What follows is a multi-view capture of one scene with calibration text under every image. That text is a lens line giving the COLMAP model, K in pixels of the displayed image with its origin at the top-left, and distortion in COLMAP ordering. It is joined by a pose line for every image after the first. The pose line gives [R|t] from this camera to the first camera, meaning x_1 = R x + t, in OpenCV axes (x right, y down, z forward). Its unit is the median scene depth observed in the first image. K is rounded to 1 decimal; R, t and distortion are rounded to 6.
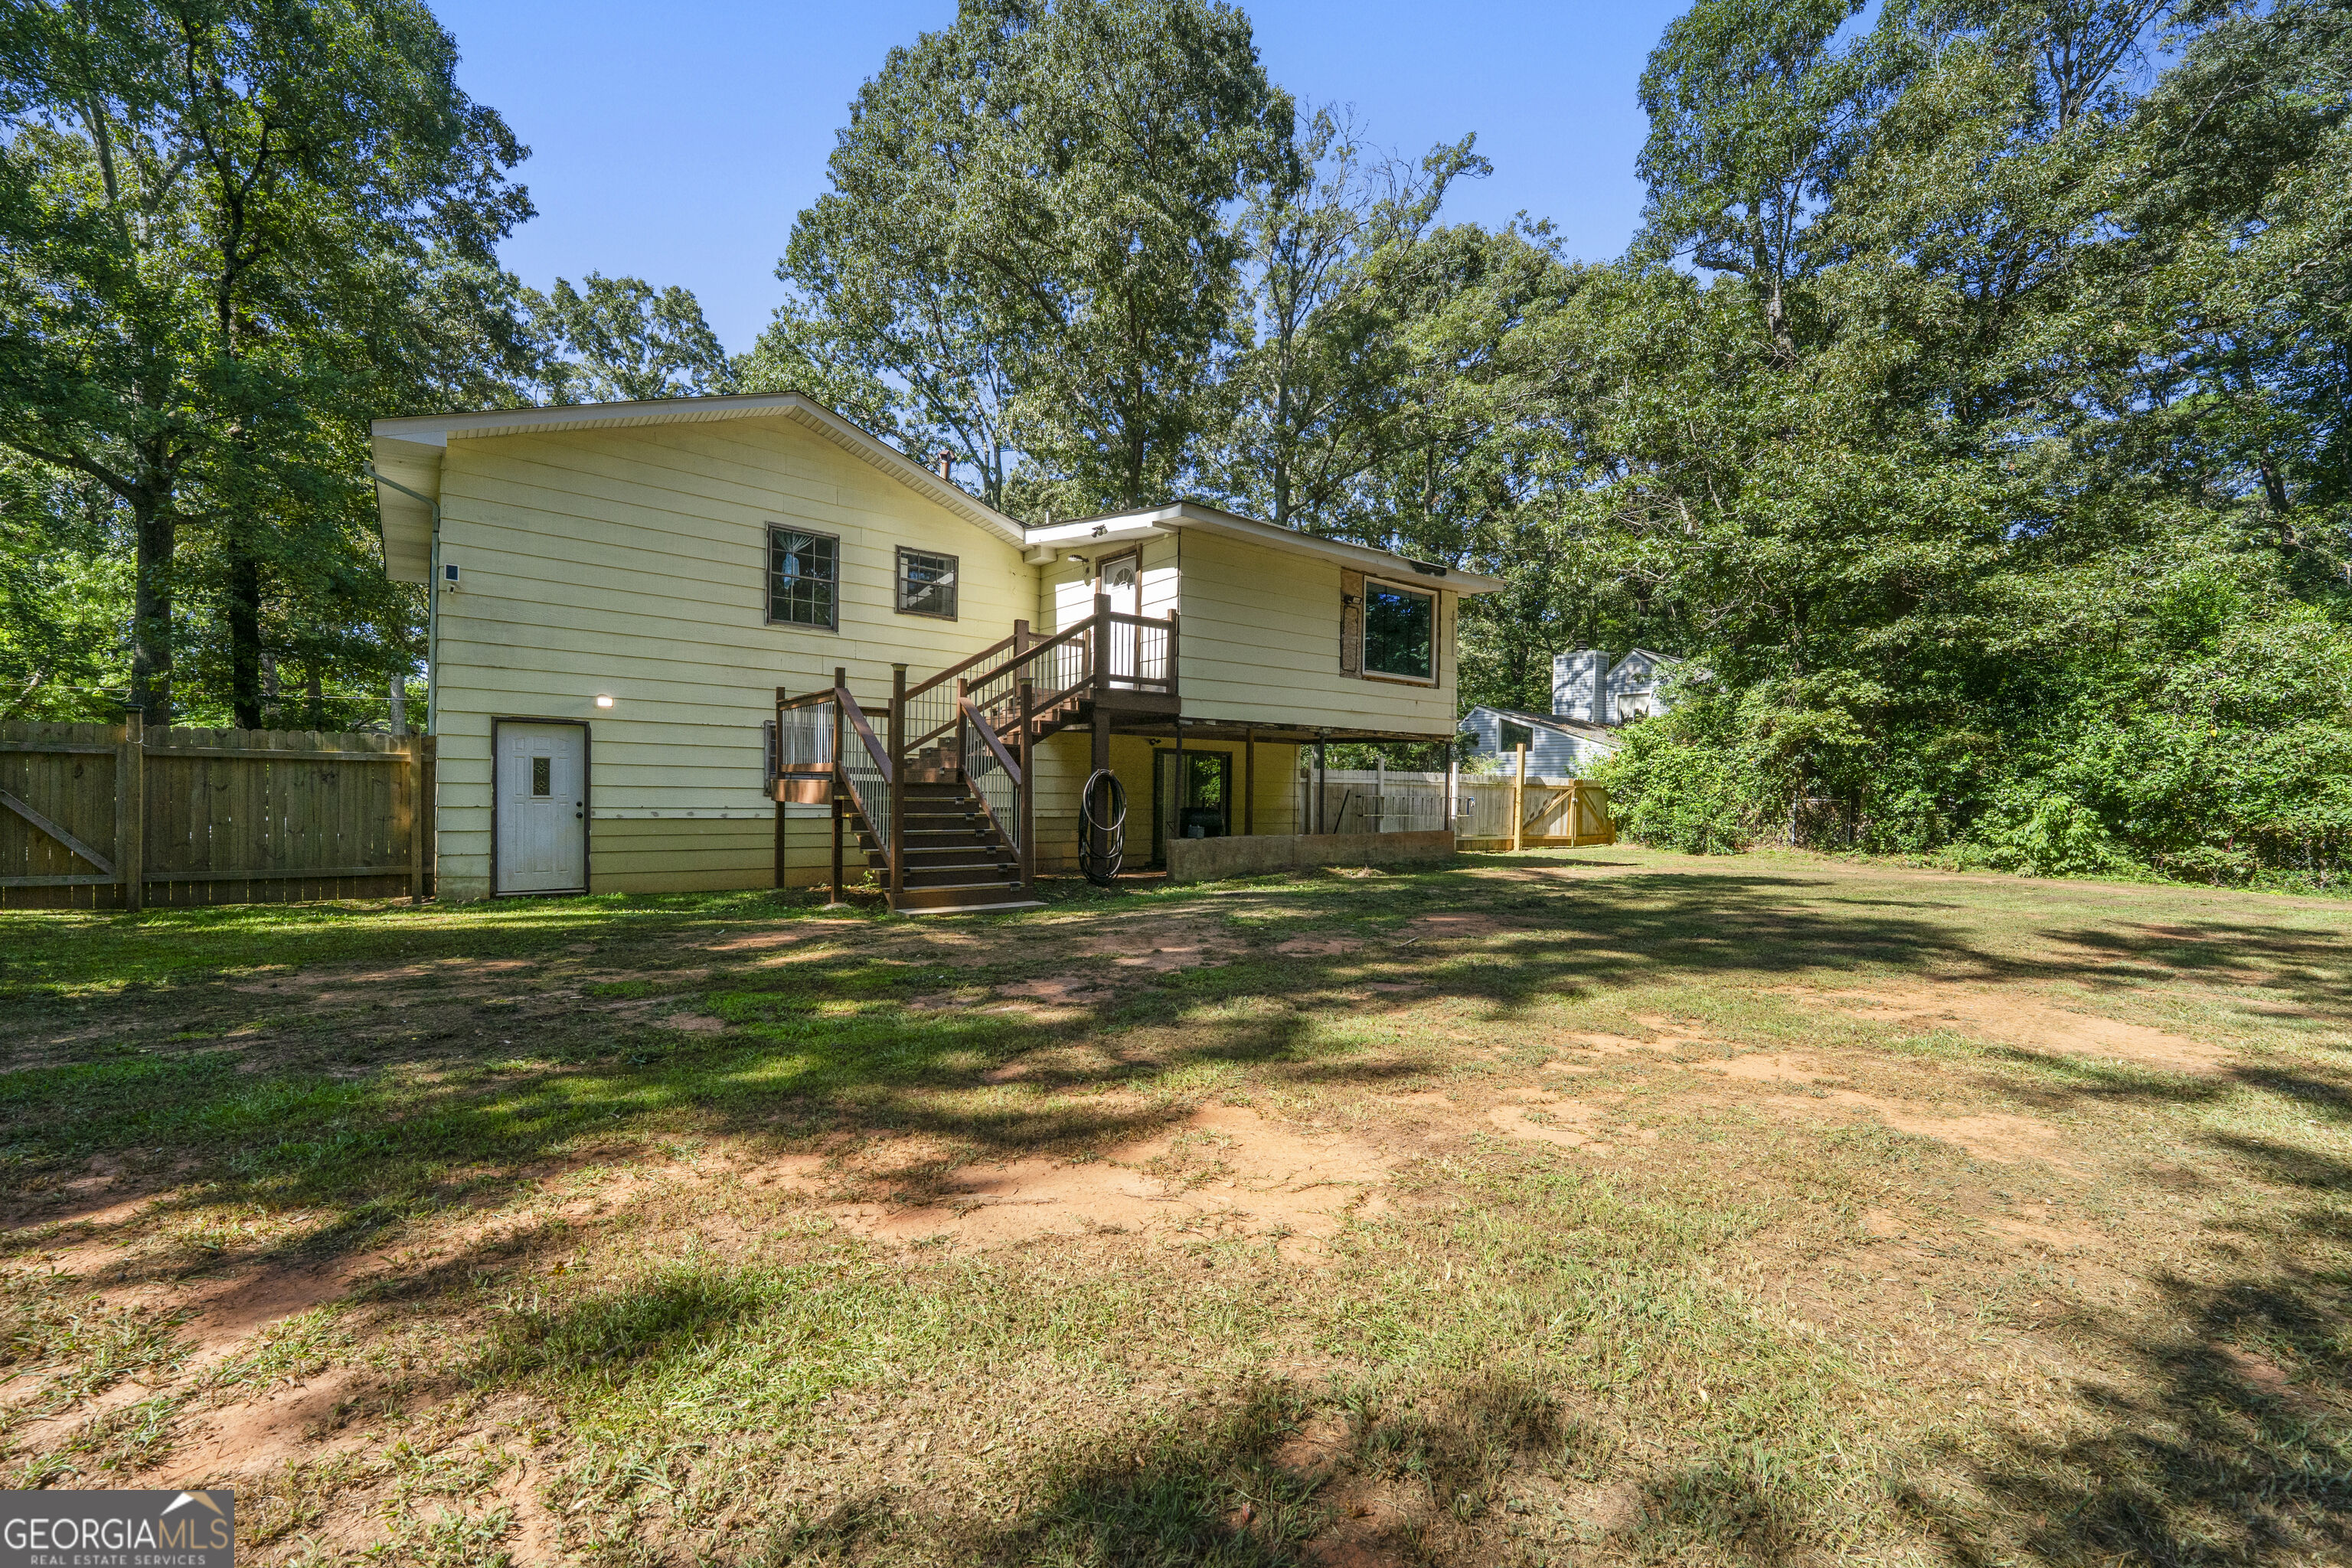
lens RADIAL K [[963.6, 0, 1177.5], [0, 963.6, 803.2], [0, 0, 1]] dist [0.000993, 0.000399]
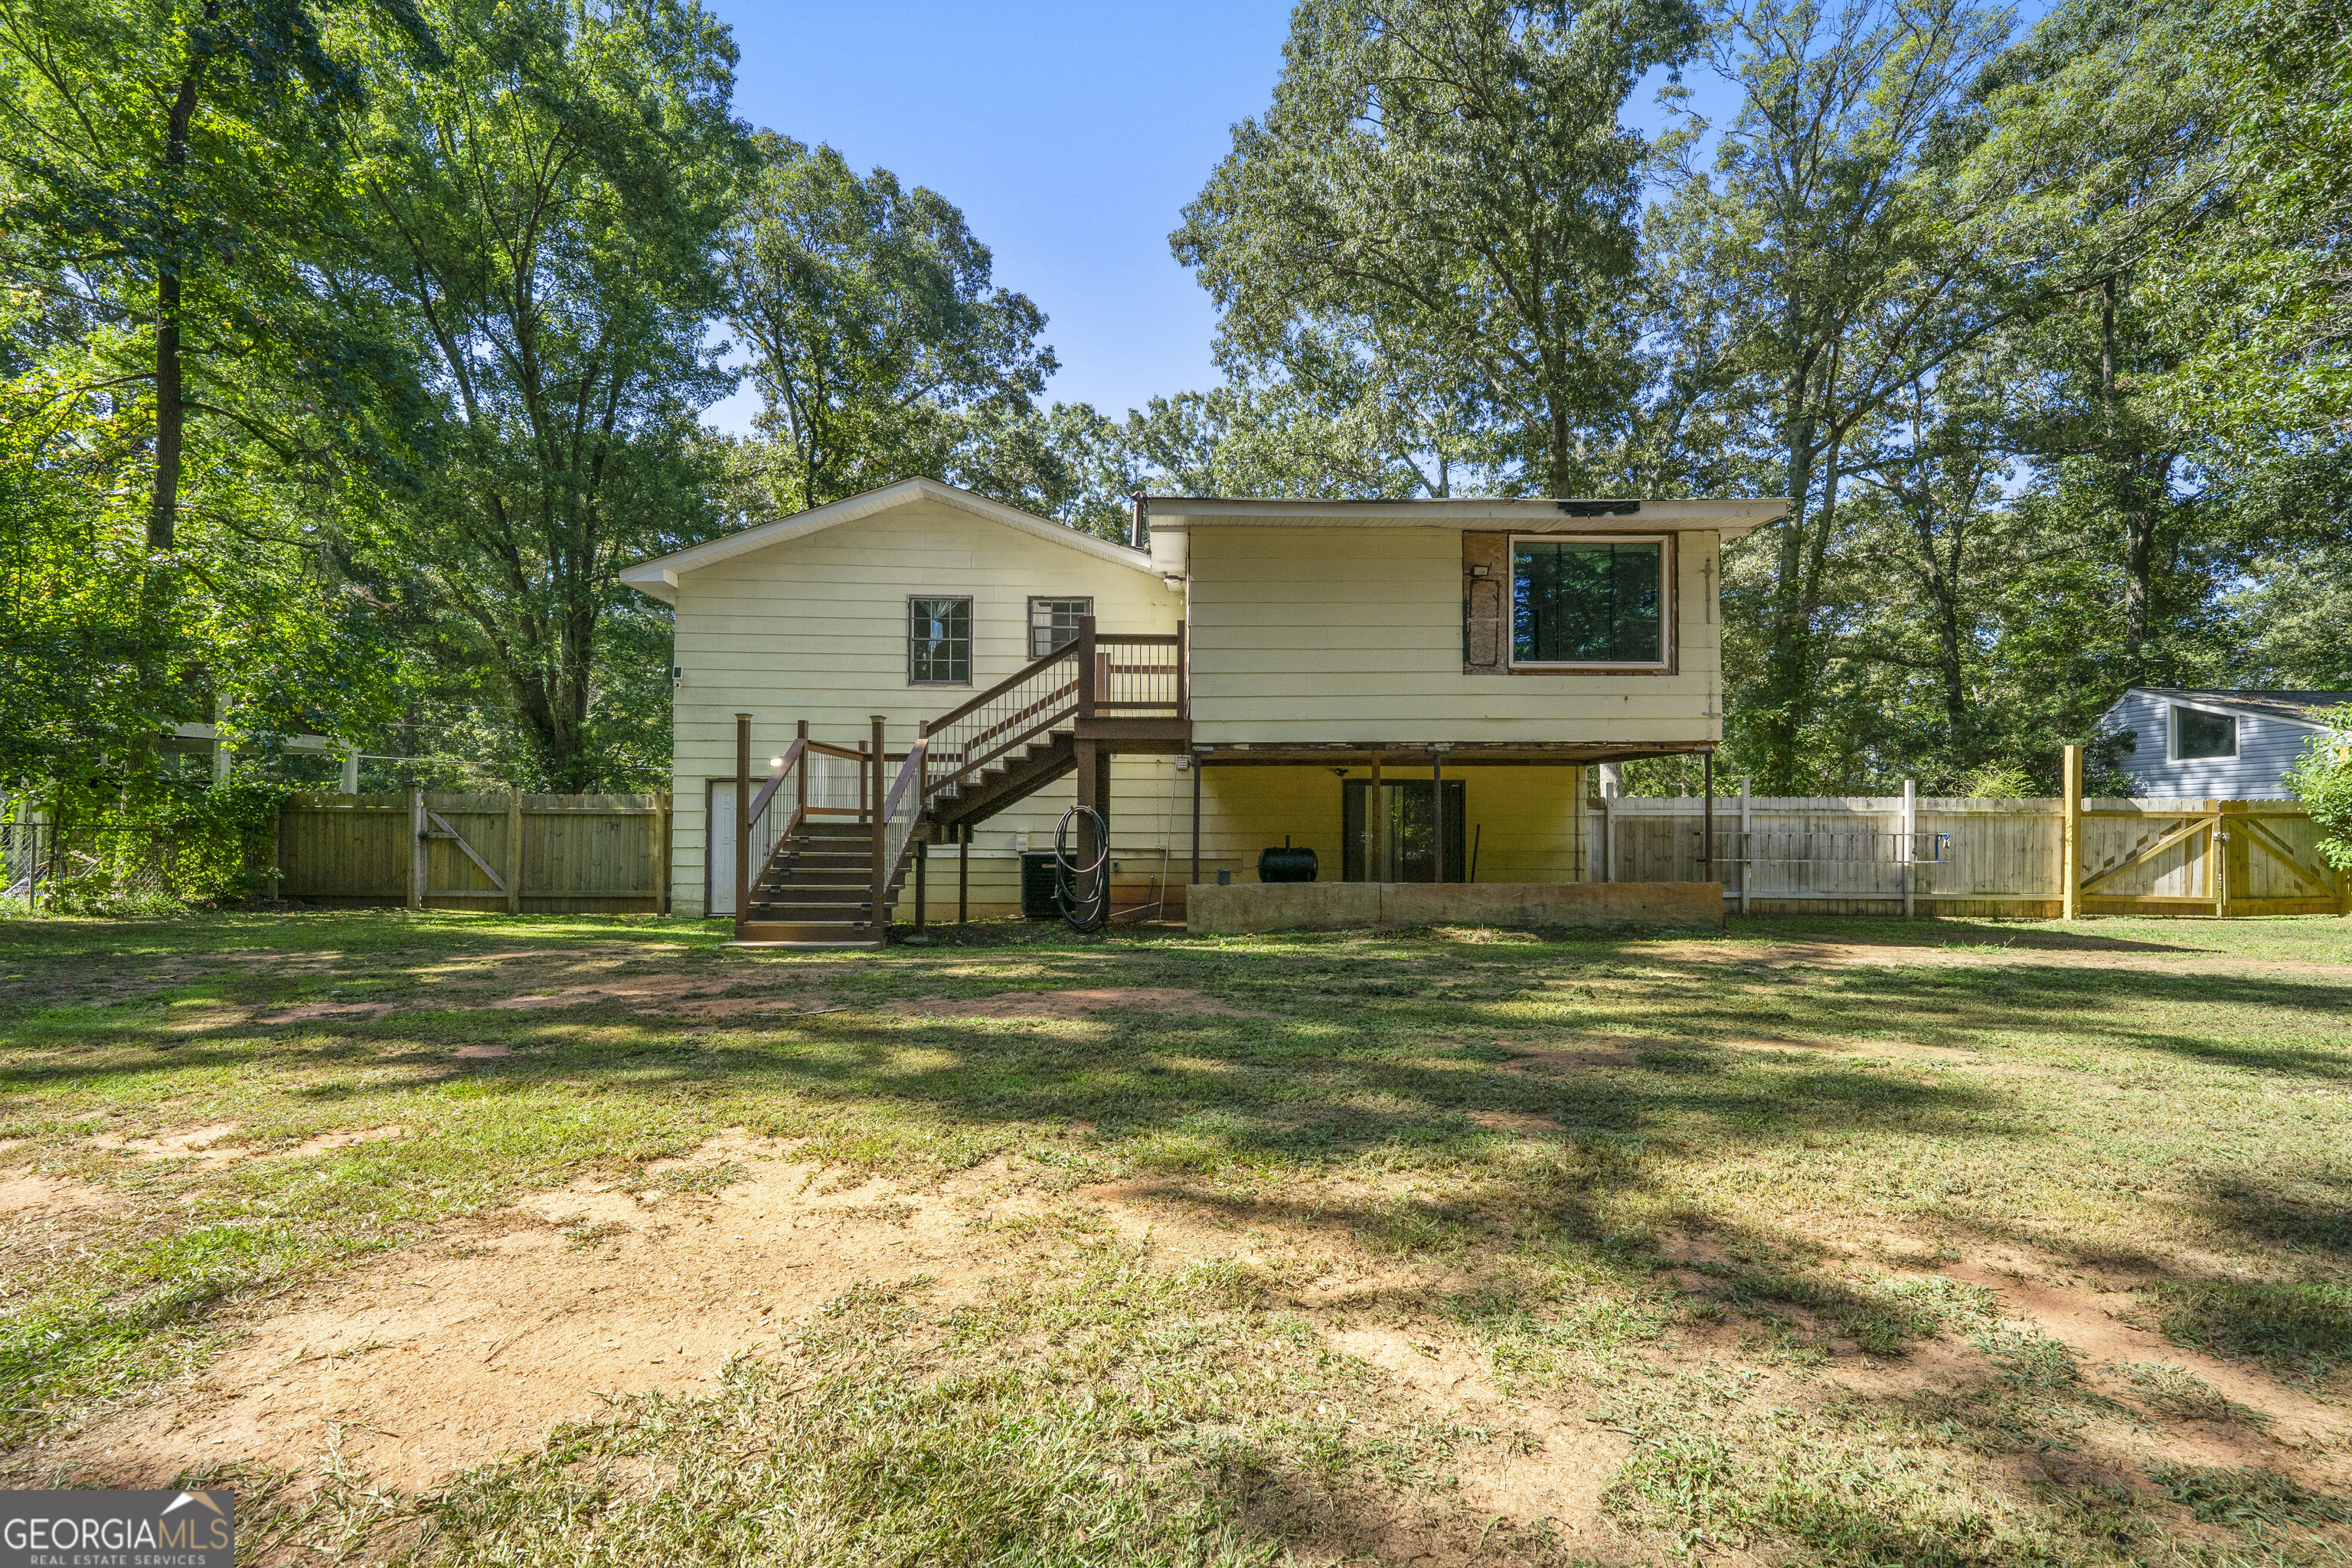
lens RADIAL K [[981.3, 0, 1183.2], [0, 981.3, 827.7], [0, 0, 1]] dist [0.009919, 0.000003]
pose [[0.791760, -0.014595, -0.610658, 0.452668], [0.002108, 0.999774, -0.021163, 0.004688], [0.610829, 0.015468, 0.791612, 0.250394]]
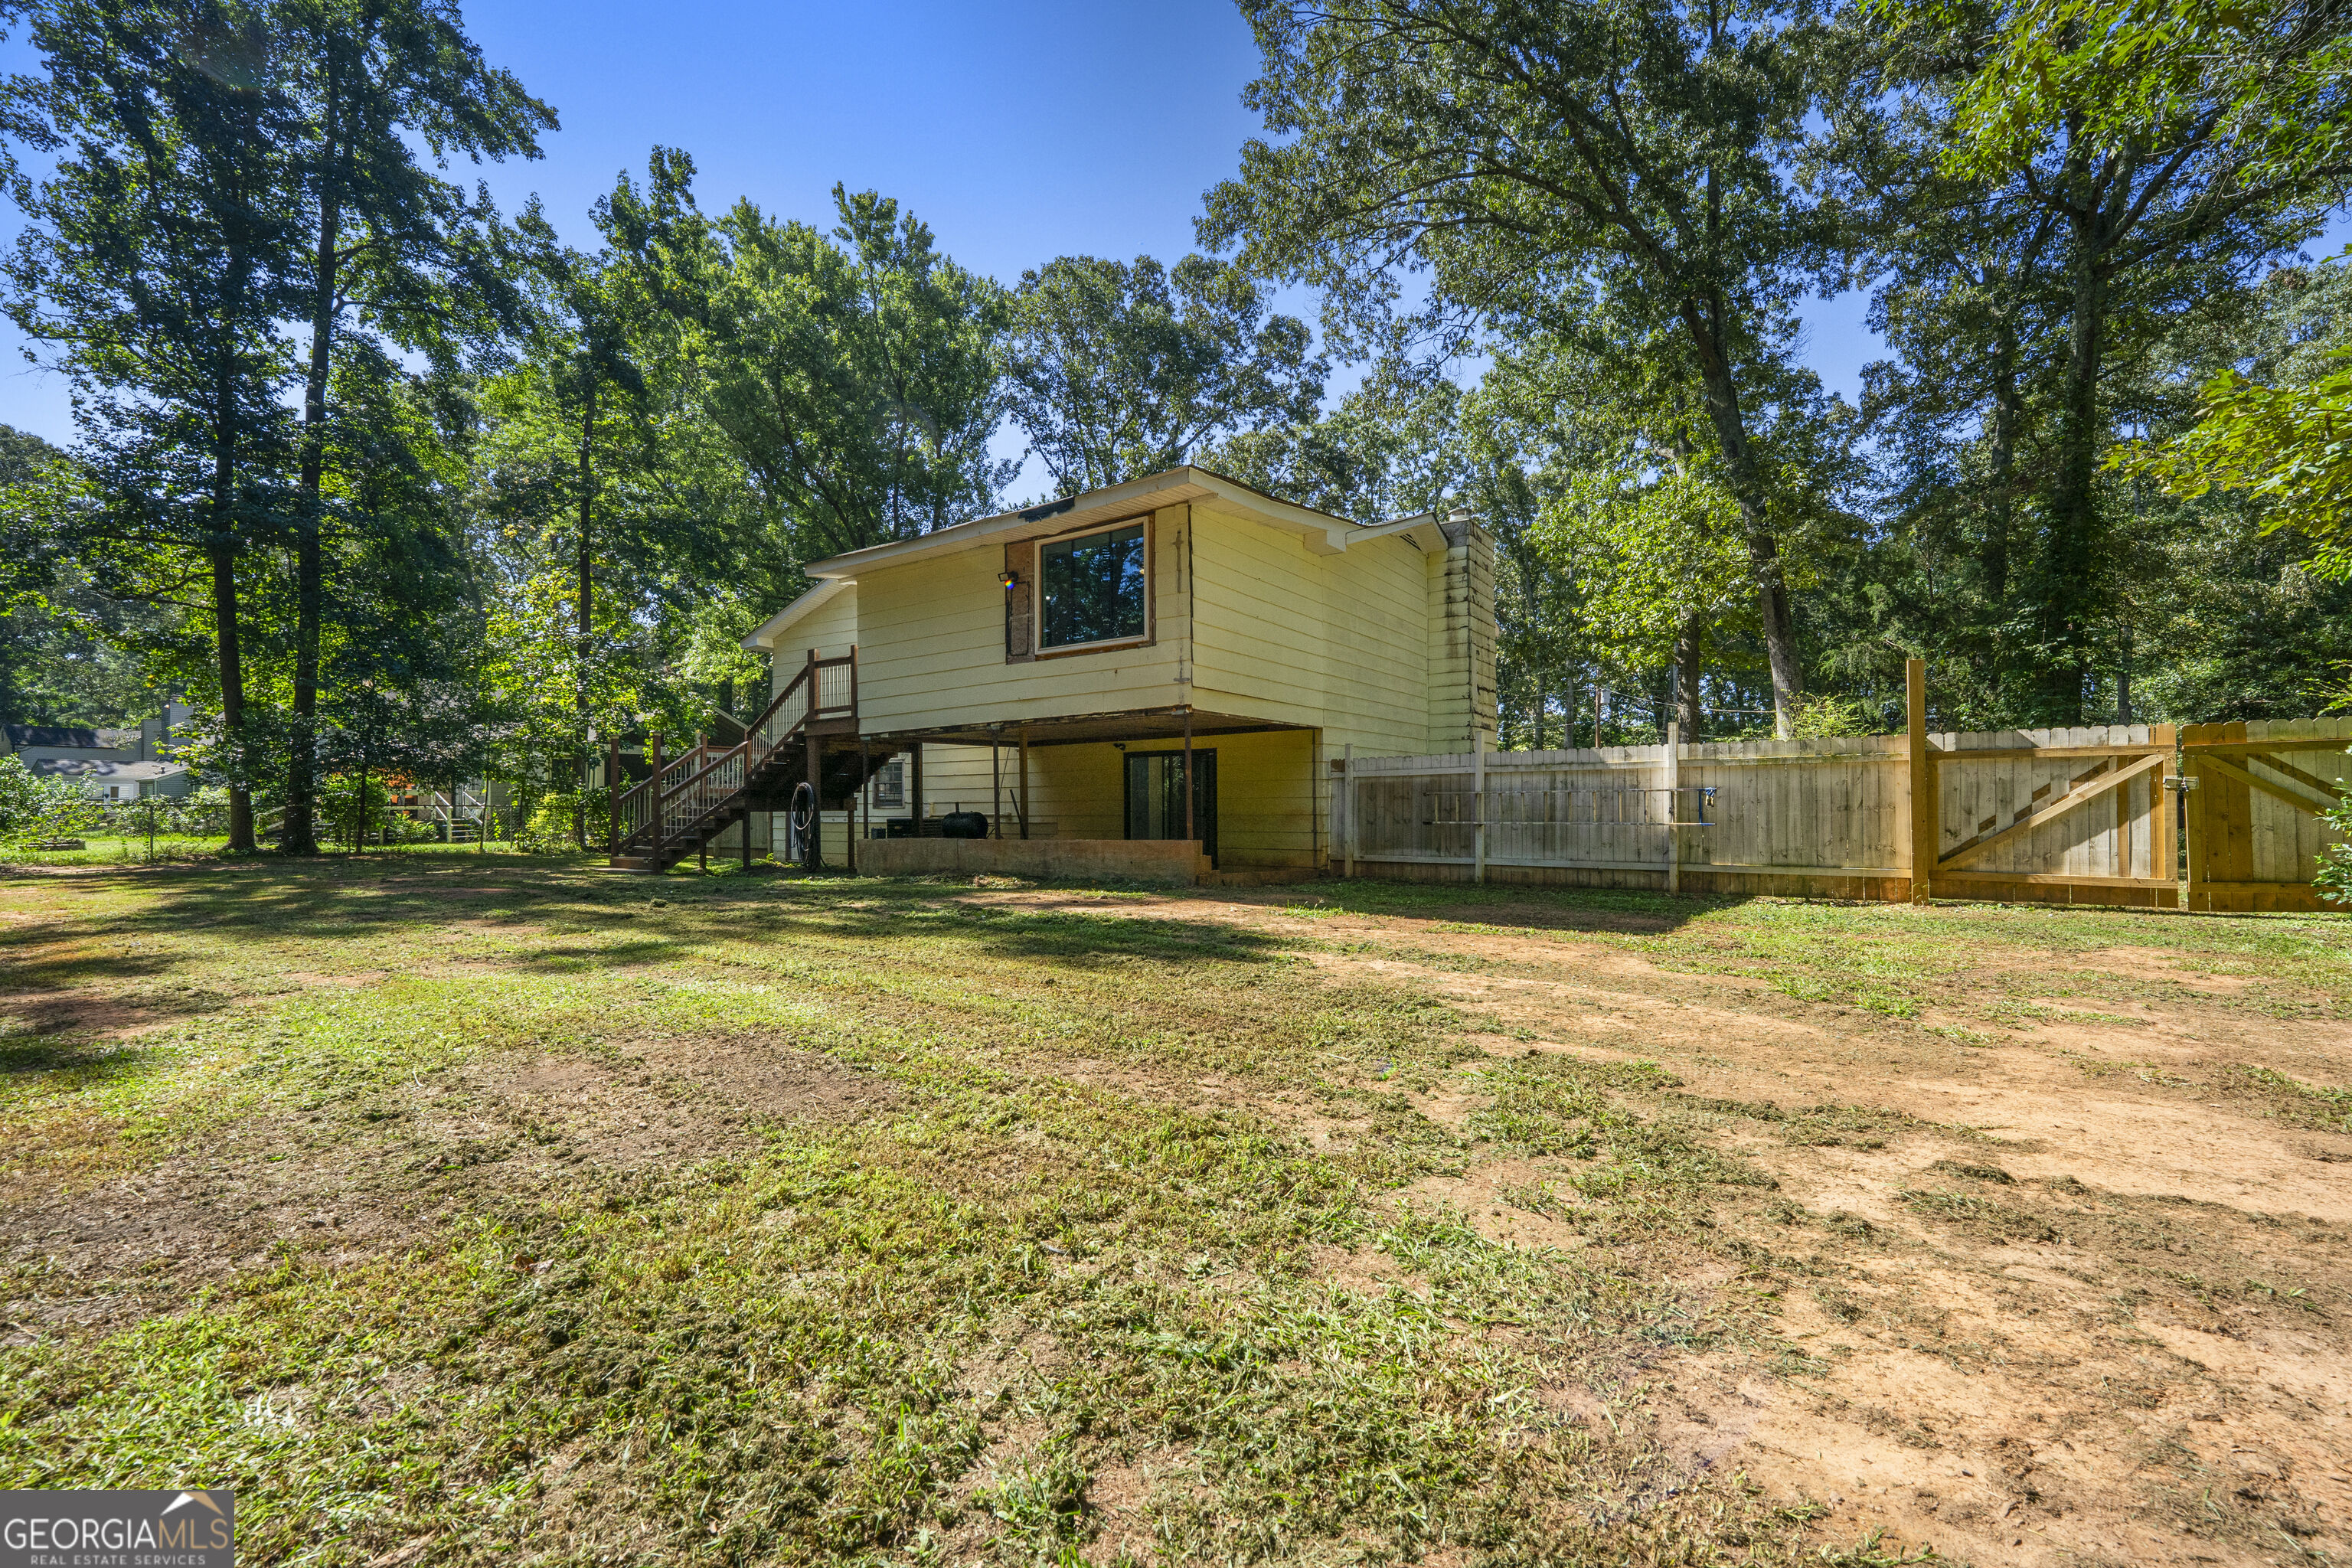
lens RADIAL K [[963.6, 0, 1177.5], [0, 963.6, 803.2], [0, 0, 1]] dist [0.000993, 0.000399]
pose [[0.296862, -0.022762, -0.954649, 1.045983], [0.003972, 0.999737, -0.022602, 0.018498], [0.954912, 0.002918, 0.296874, 0.864668]]
